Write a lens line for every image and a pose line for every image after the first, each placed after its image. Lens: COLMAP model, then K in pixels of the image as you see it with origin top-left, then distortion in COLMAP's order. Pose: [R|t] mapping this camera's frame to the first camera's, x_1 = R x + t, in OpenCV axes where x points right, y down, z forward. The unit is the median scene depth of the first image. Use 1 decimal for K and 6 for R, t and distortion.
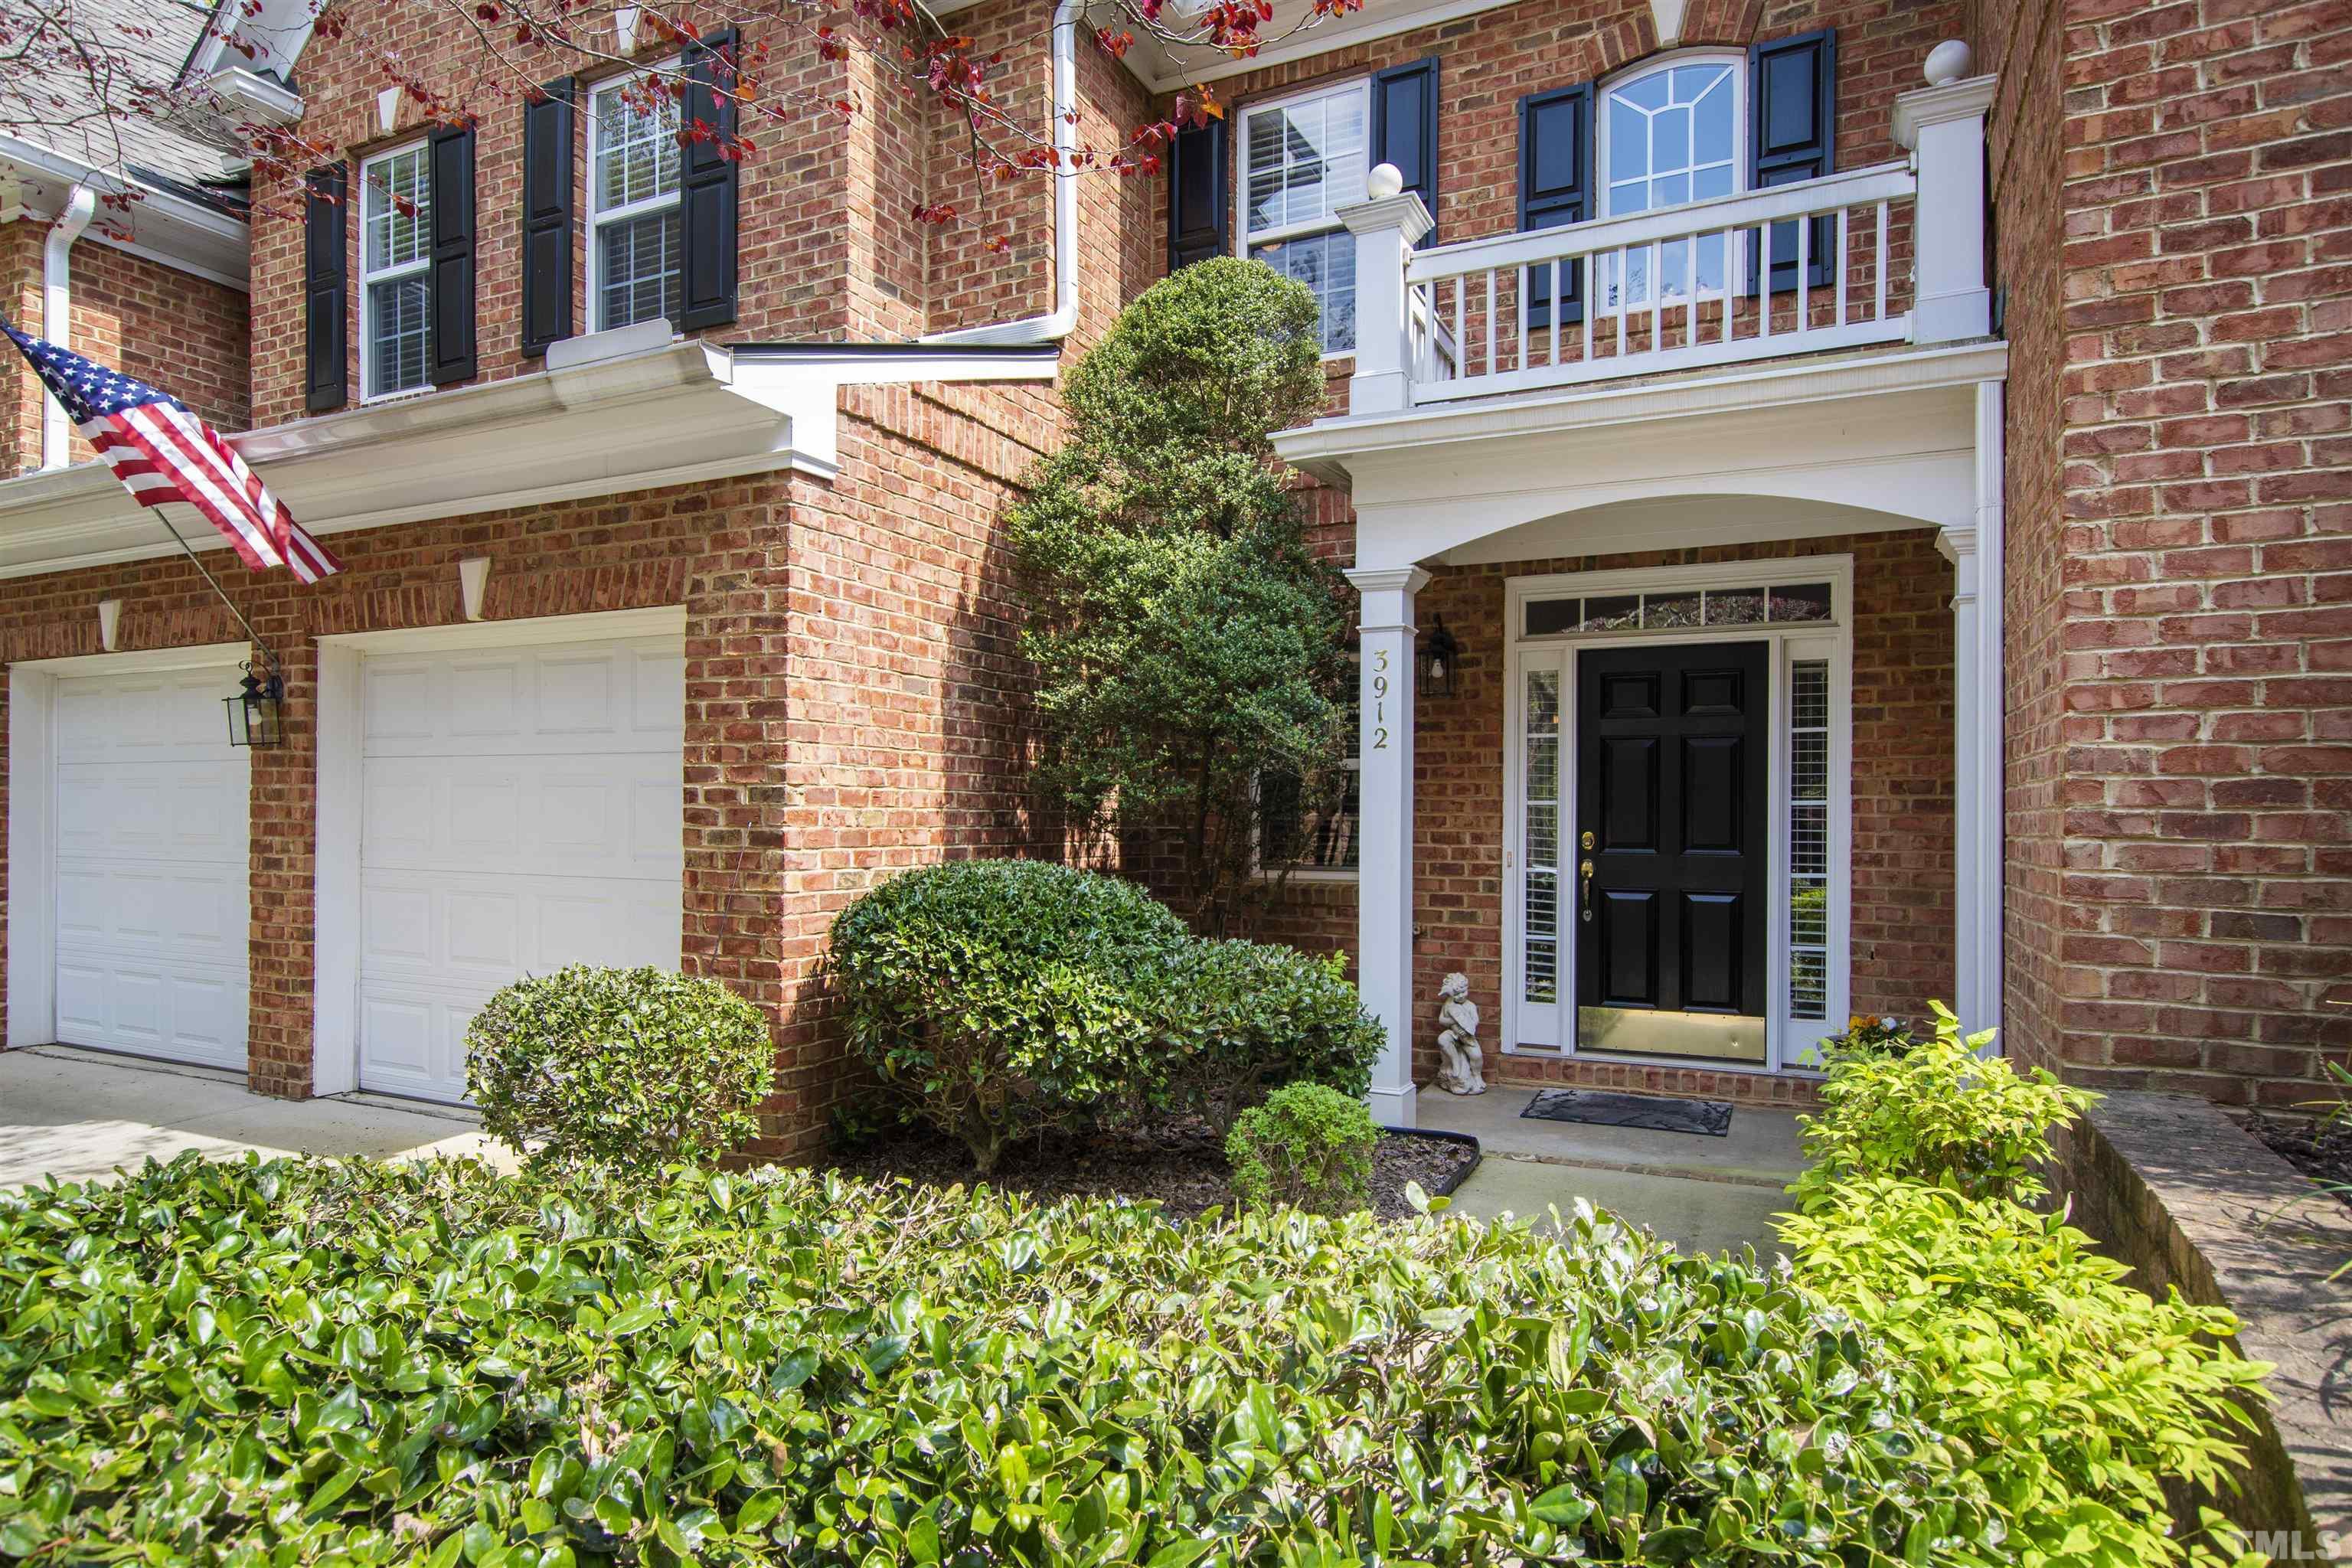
lens RADIAL K [[1373.4, 0, 1169.3], [0, 1373.4, 793.1], [0, 0, 1]] dist [-0.031881, -0.000960]
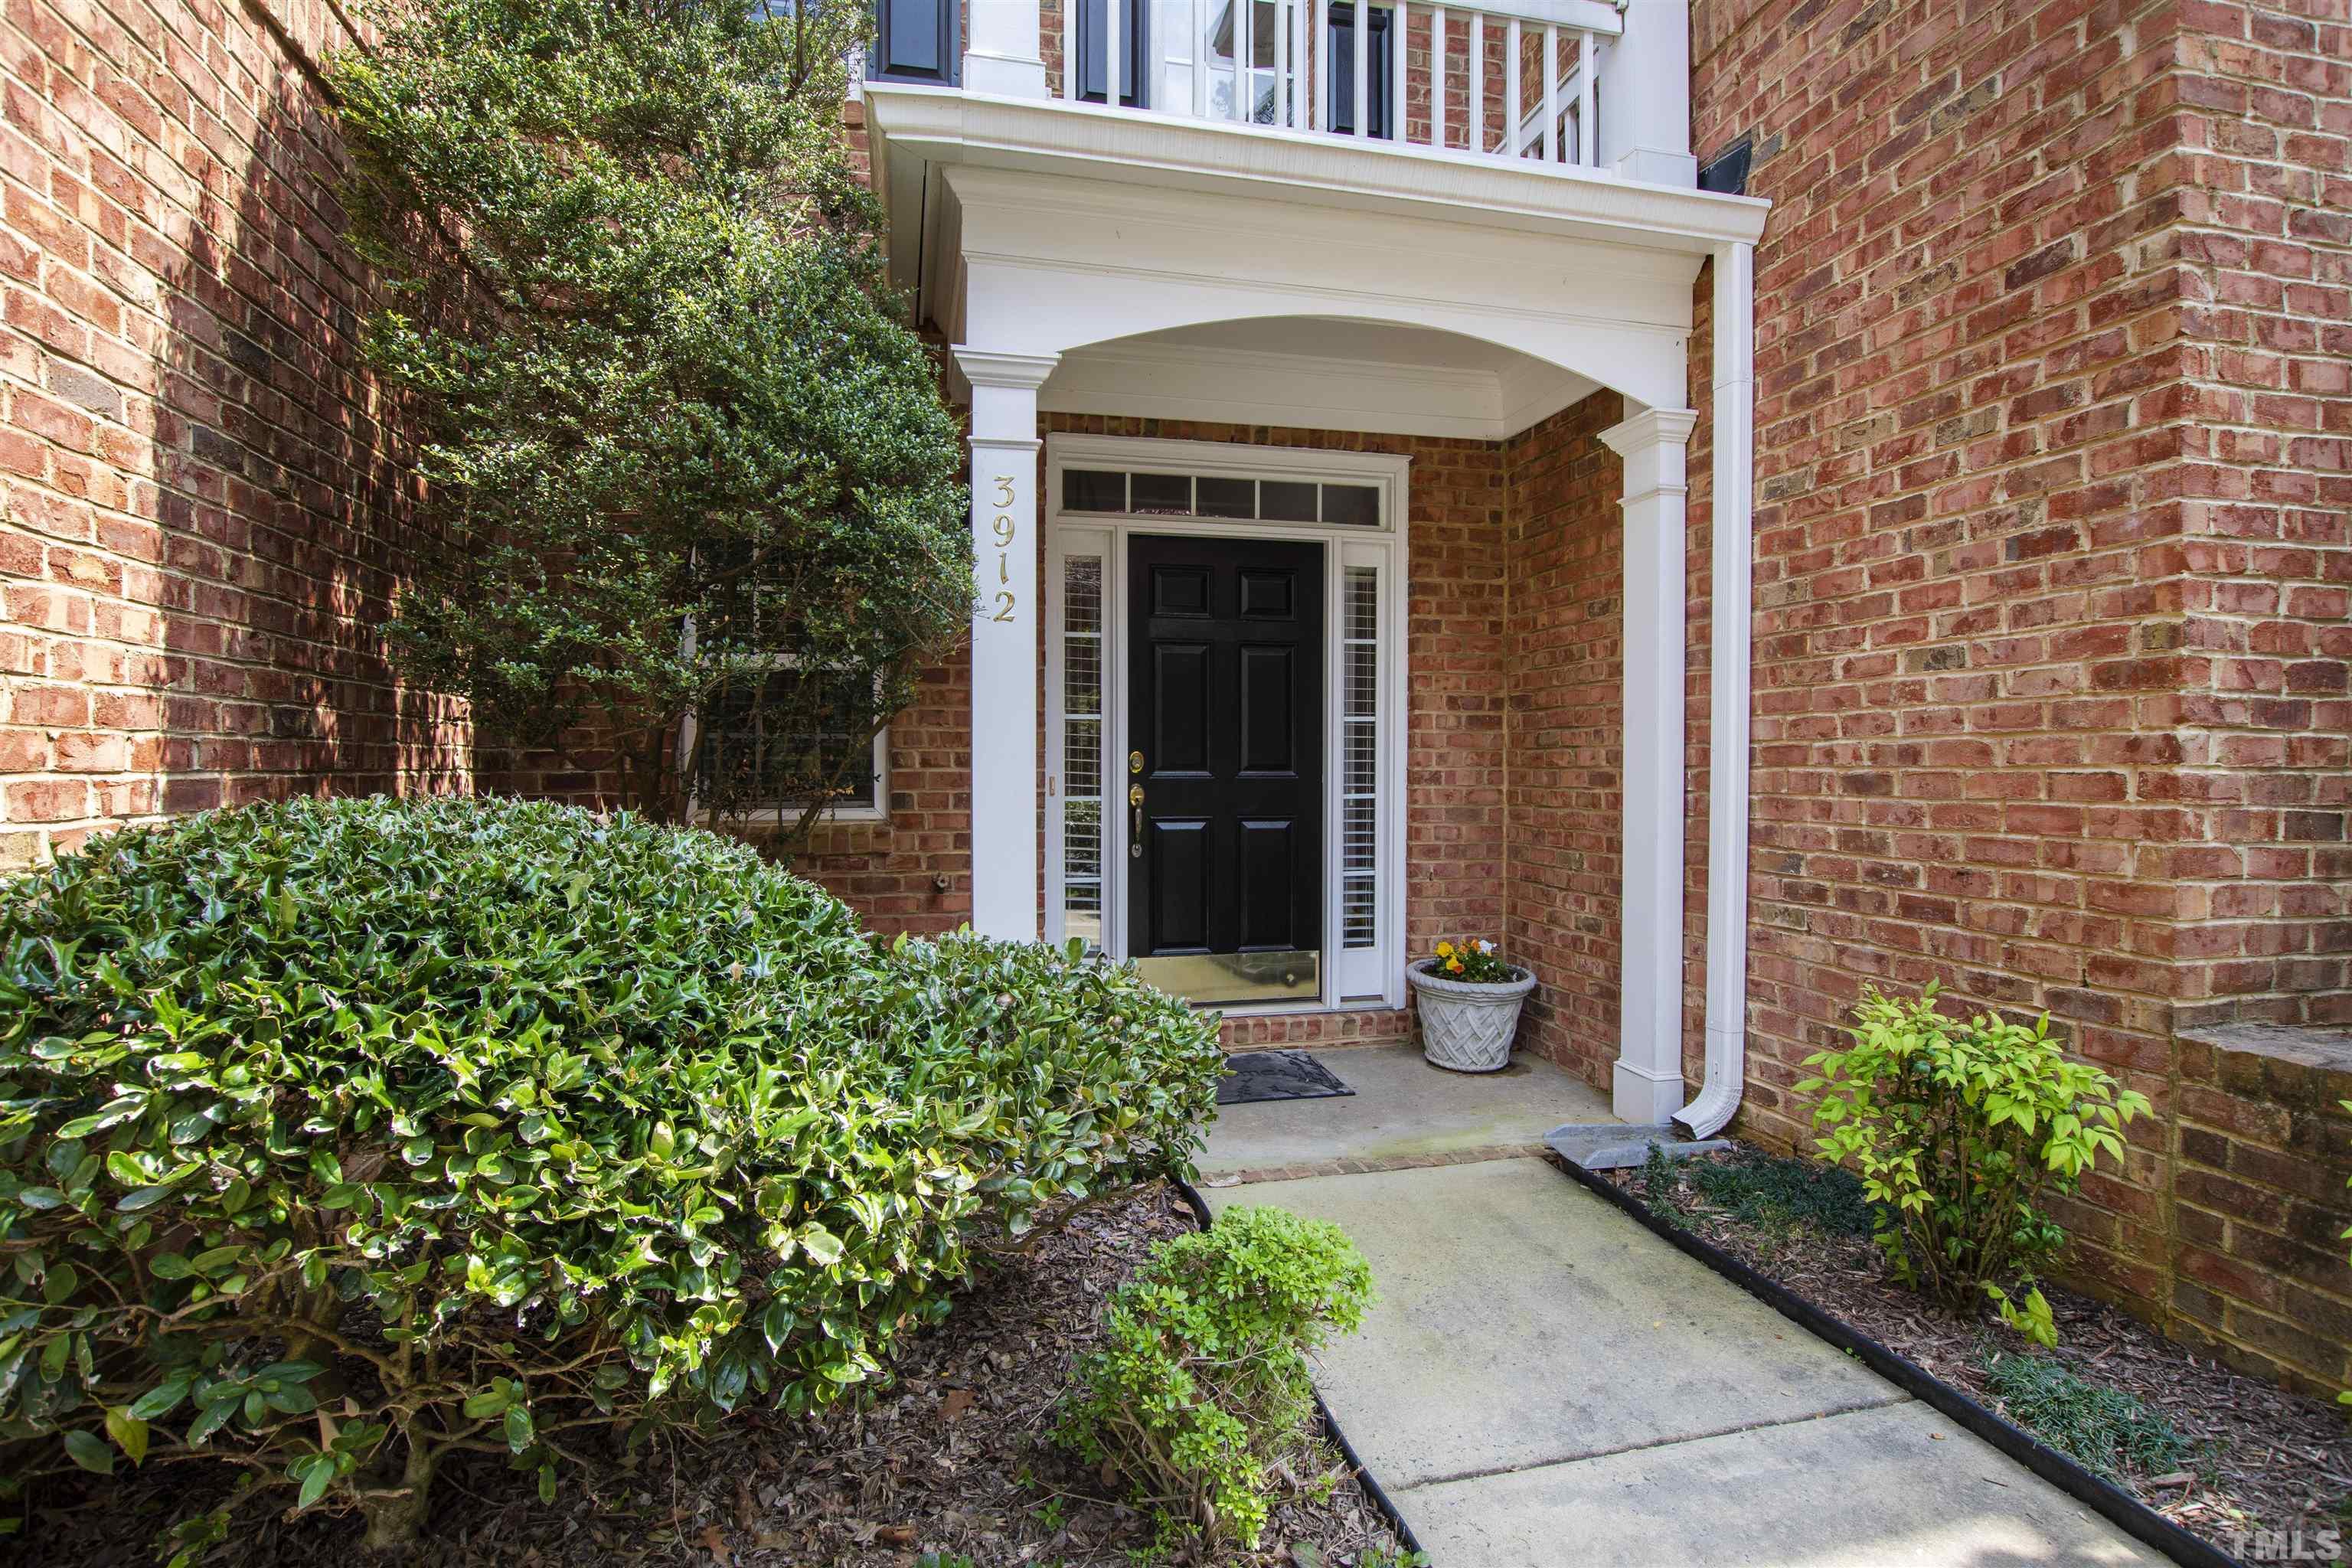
lens RADIAL K [[1132.9, 0, 1173.3], [0, 1132.9, 791.7], [0, 0, 1]] dist [-0.030395, -0.000726]
pose [[0.777496, -0.022376, 0.628490, -0.175945], [-0.004282, 0.999155, 0.040869, 0.036299], [-0.628873, -0.034467, 0.776744, 0.666631]]
